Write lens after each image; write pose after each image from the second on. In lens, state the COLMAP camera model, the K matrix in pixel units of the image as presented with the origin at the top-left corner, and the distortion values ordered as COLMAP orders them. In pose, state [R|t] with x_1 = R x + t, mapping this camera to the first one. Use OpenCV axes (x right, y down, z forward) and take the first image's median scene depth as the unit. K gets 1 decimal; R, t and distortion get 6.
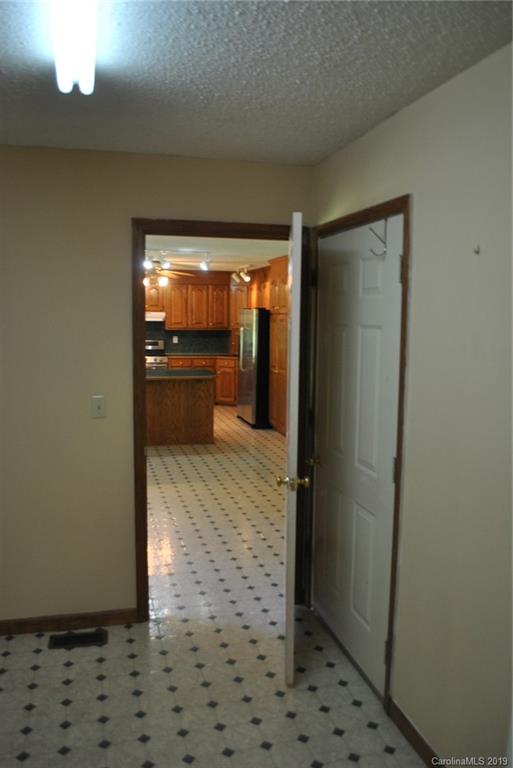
lens RADIAL K [[609.7, 0, 256.5], [0, 609.7, 384.0], [0, 0, 1]] dist [-0.077157, 0.003726]
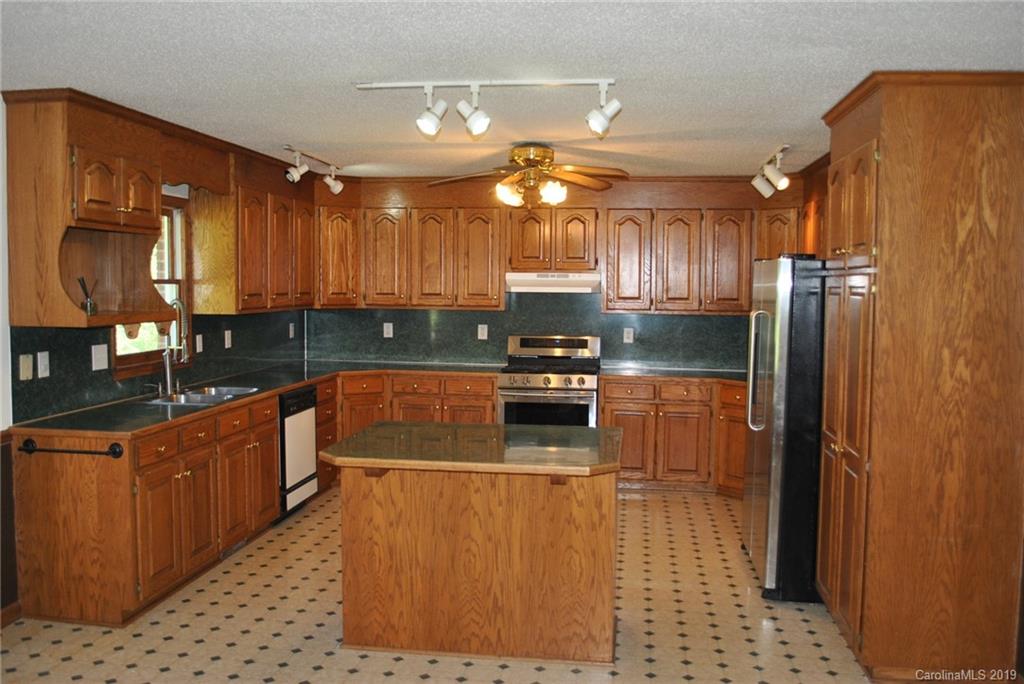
lens RADIAL K [[886.0, 0, 512.0], [0, 886.0, 342.0], [0, 0, 1]] dist [-0.004593, -0.001769]
pose [[0.921245, 0.028068, -0.387968, 0.049170], [-0.049595, 0.997729, -0.045585, -0.042338], [0.385807, 0.061236, 0.920545, 0.456570]]
